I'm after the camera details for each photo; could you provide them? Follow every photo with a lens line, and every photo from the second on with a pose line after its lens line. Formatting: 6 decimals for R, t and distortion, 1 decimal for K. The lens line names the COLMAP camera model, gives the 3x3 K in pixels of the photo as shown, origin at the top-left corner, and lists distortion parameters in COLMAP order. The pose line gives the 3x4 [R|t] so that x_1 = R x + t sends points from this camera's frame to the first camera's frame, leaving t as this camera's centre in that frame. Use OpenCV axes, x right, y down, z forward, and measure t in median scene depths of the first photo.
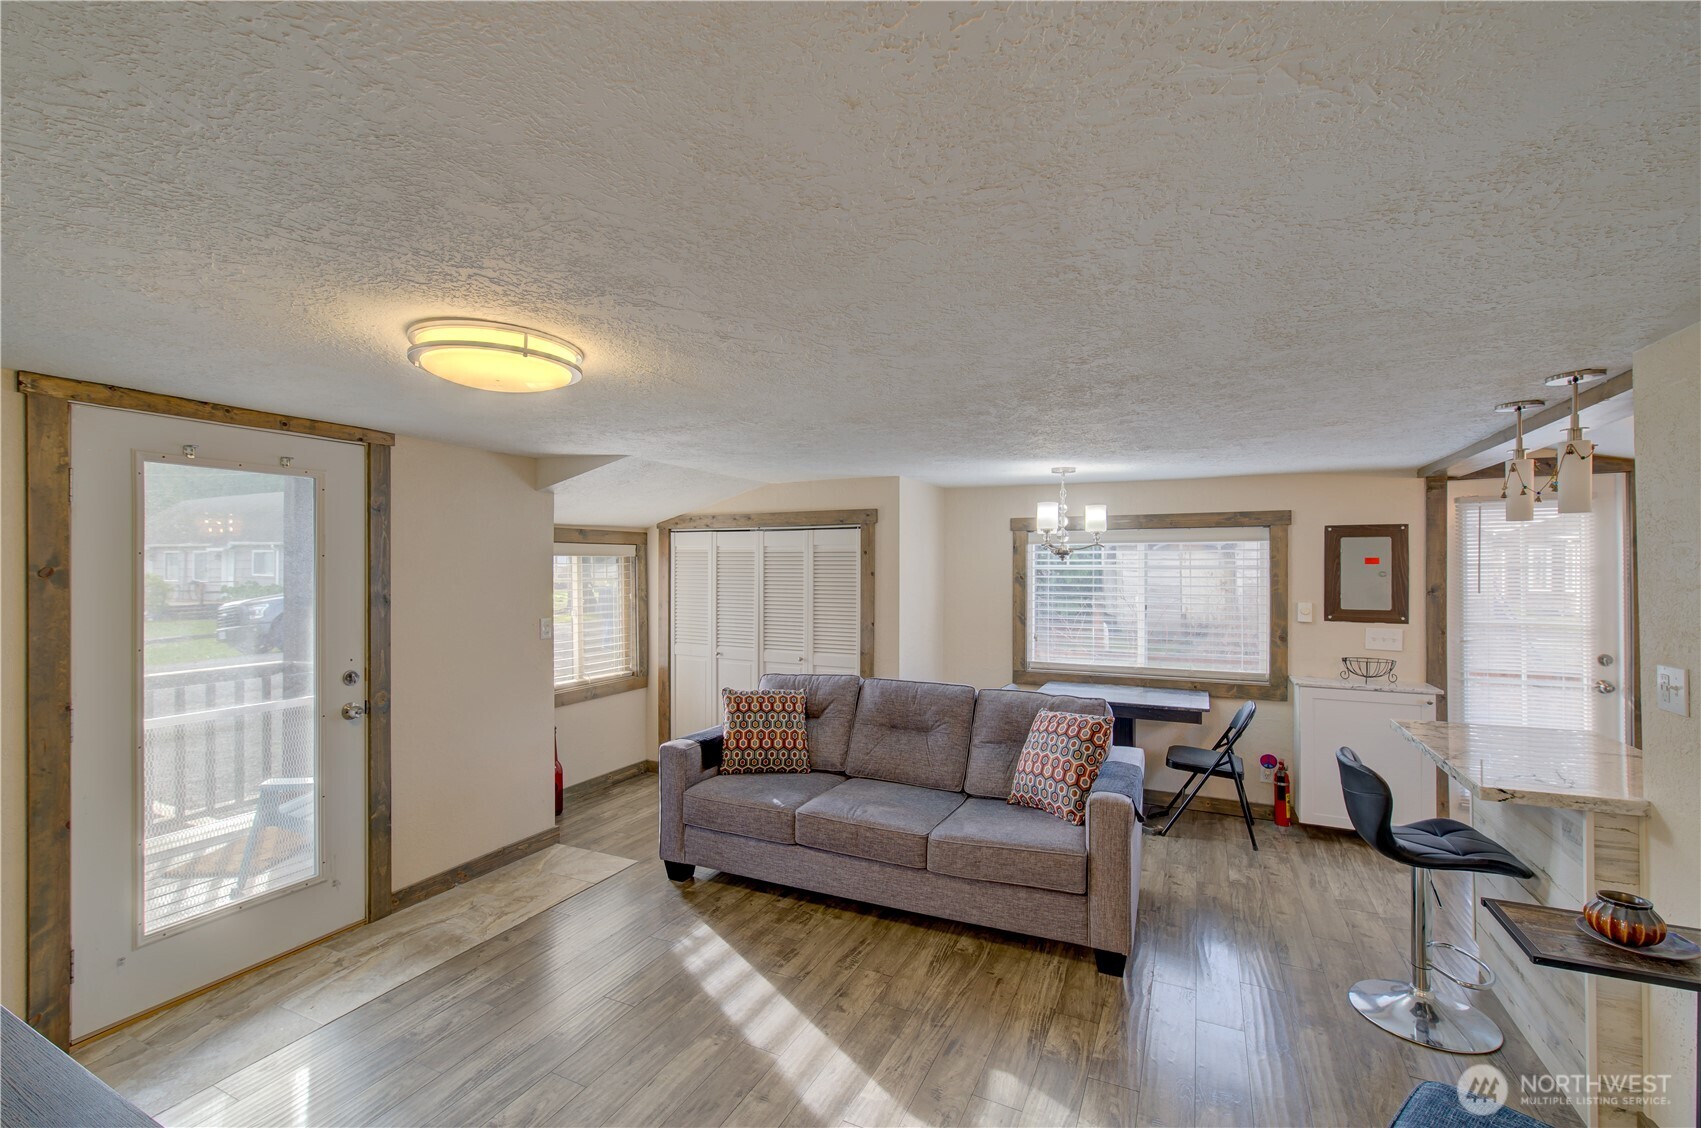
lens RADIAL K [[733.0, 0, 850.5], [0, 733.0, 564.0], [0, 0, 1]] dist [-0.000848, 0.000297]
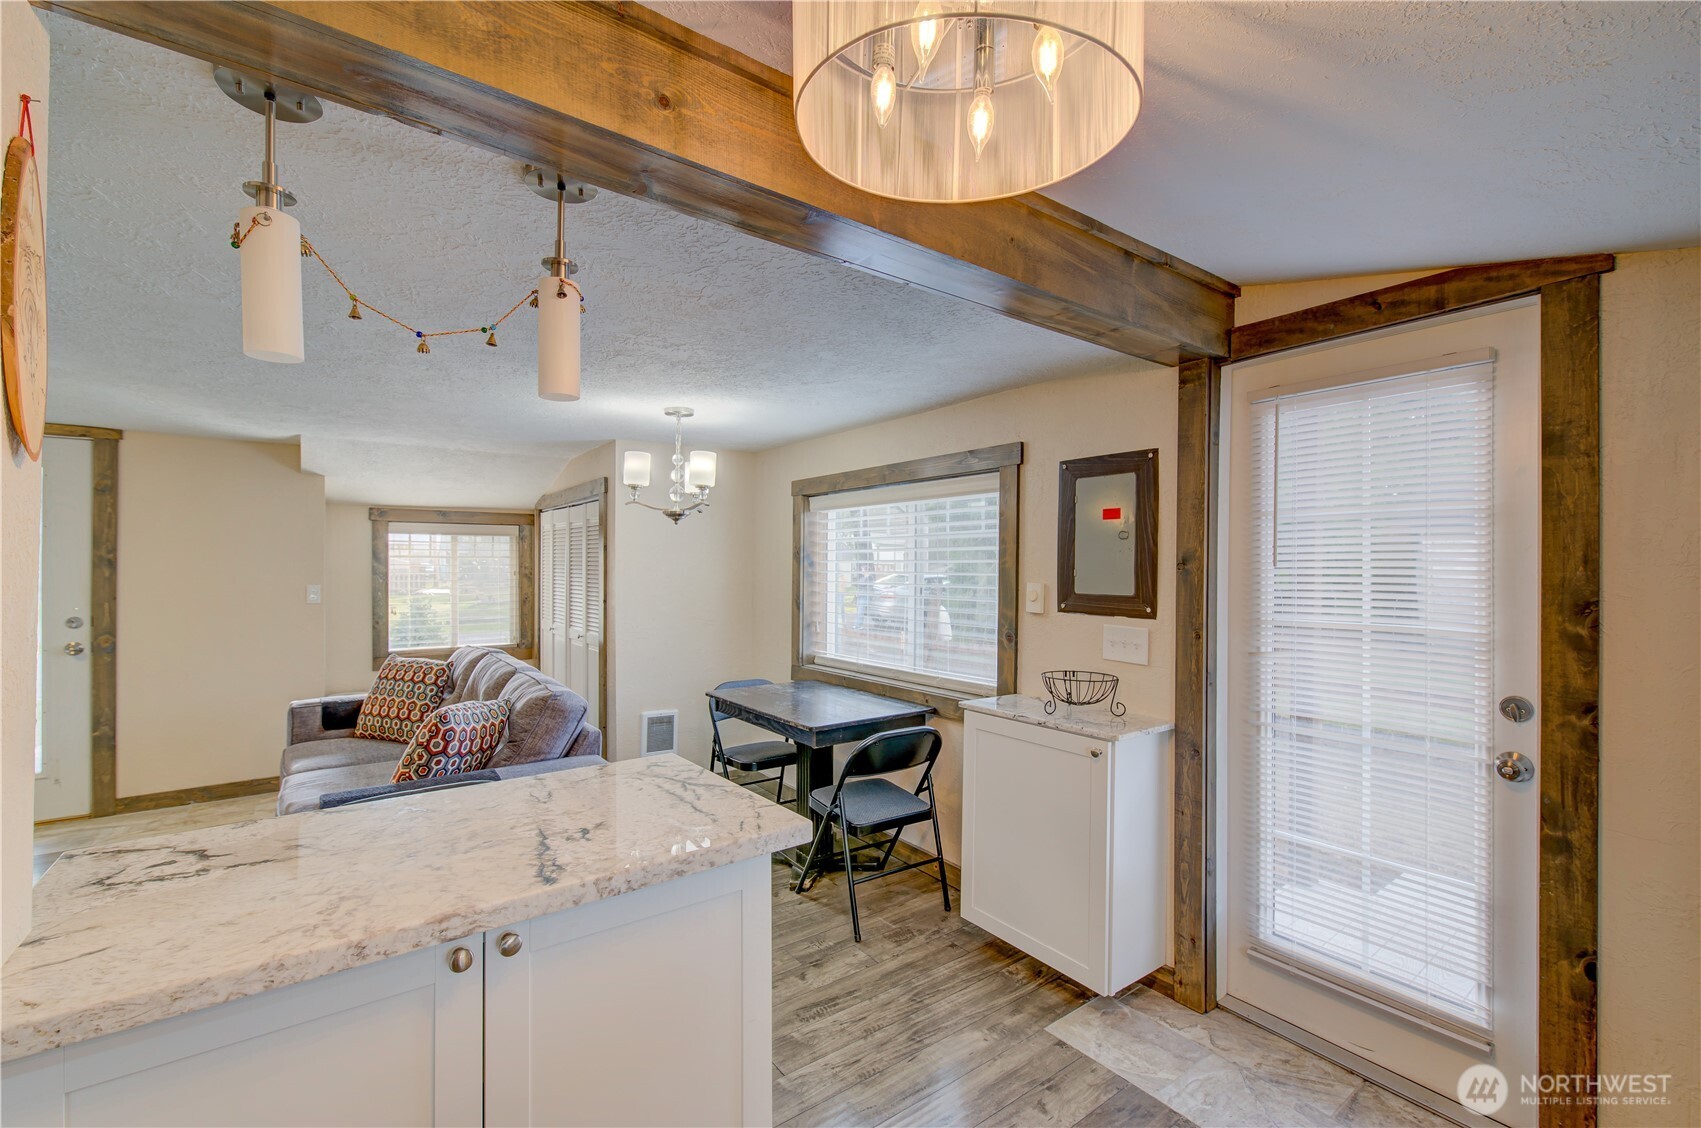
lens RADIAL K [[719.4, 0, 862.0], [0, 719.4, 565.3], [0, 0, 1]] dist [-0.001090, -0.000326]
pose [[0.887812, 0.002201, -0.460200, 0.874704], [-0.000866, 0.999995, 0.003113, 0.039809], [0.460205, -0.002365, 0.887810, 0.412028]]
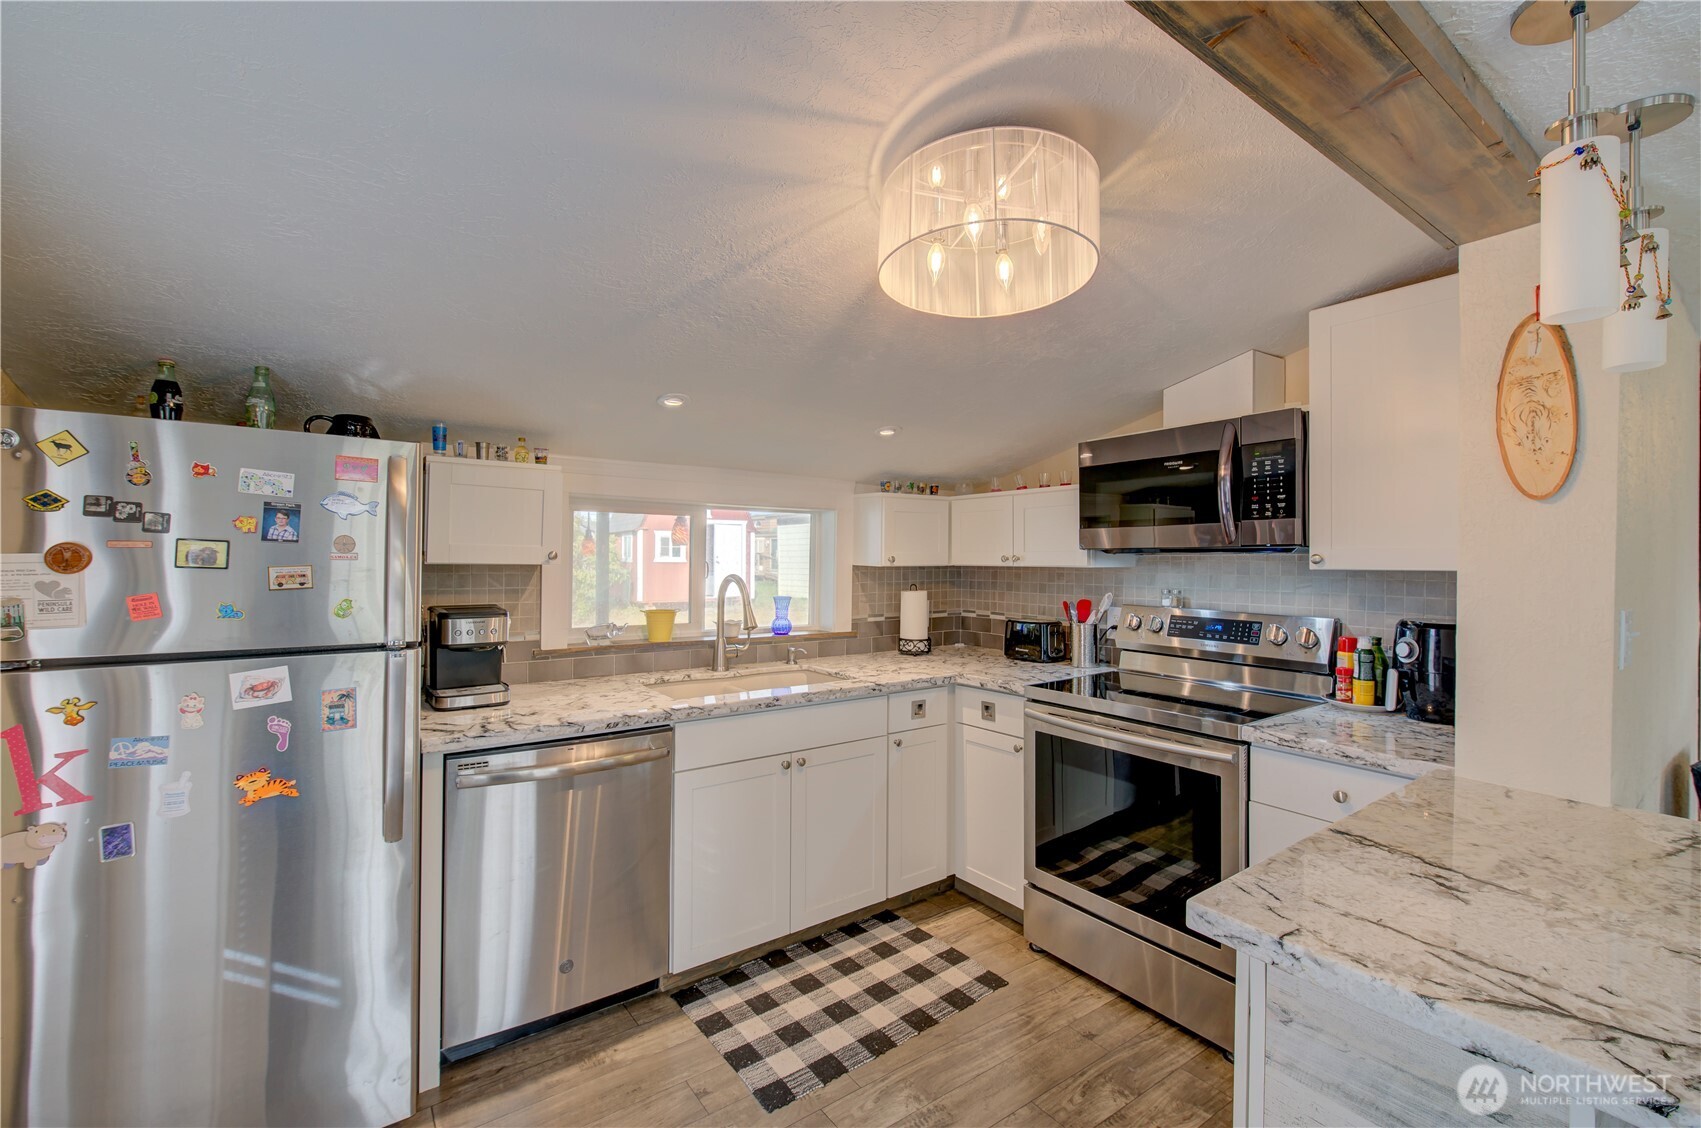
lens RADIAL K [[725.1, 0, 853.6], [0, 725.1, 555.4], [0, 0, 1]] dist [-0.000554, -0.000147]
pose [[-0.875237, -0.003490, 0.483682, 0.675611], [-0.008916, 0.999920, -0.008919, 0.043748], [-0.483612, -0.012119, -0.875199, 0.988046]]
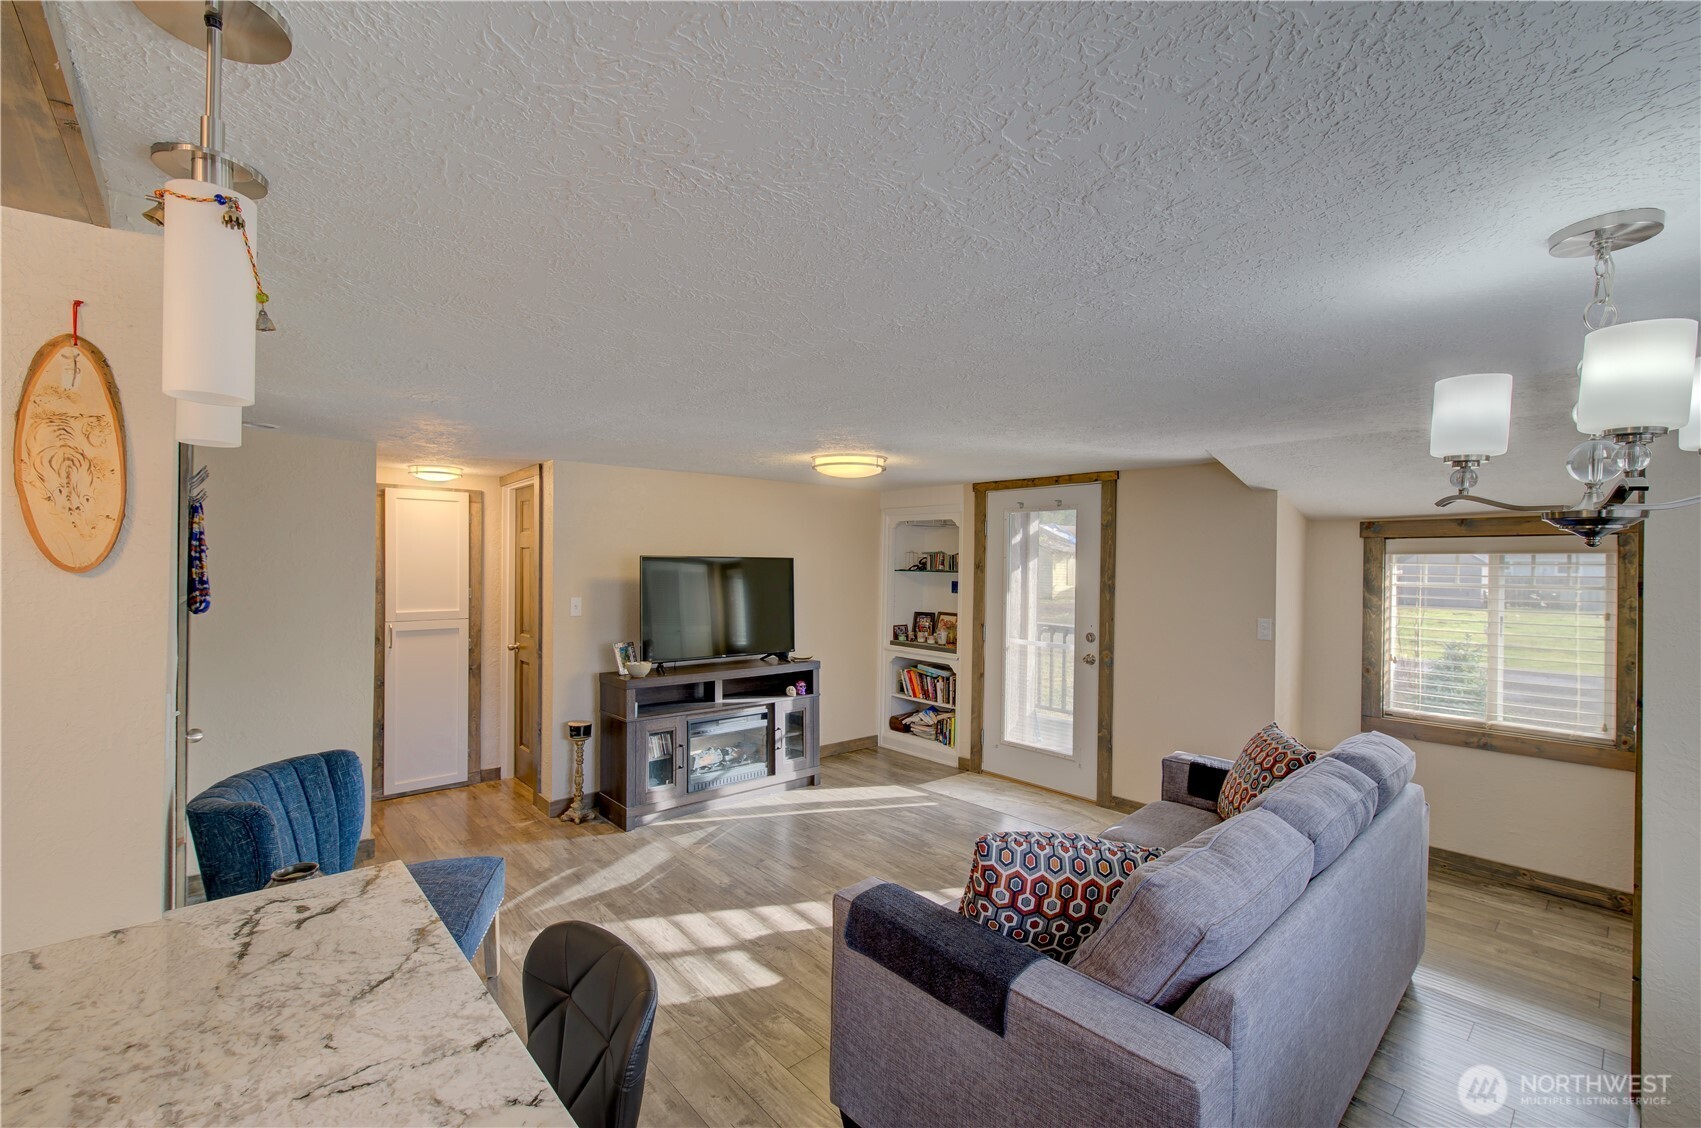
lens RADIAL K [[719.4, 0, 862.0], [0, 719.4, 565.3], [0, 0, 1]] dist [-0.001090, -0.000326]
pose [[-0.387443, -0.000282, -0.921894, 0.693244], [-0.004575, 0.999988, 0.001617, 0.003713], [0.921882, 0.004844, -0.387440, 0.900030]]
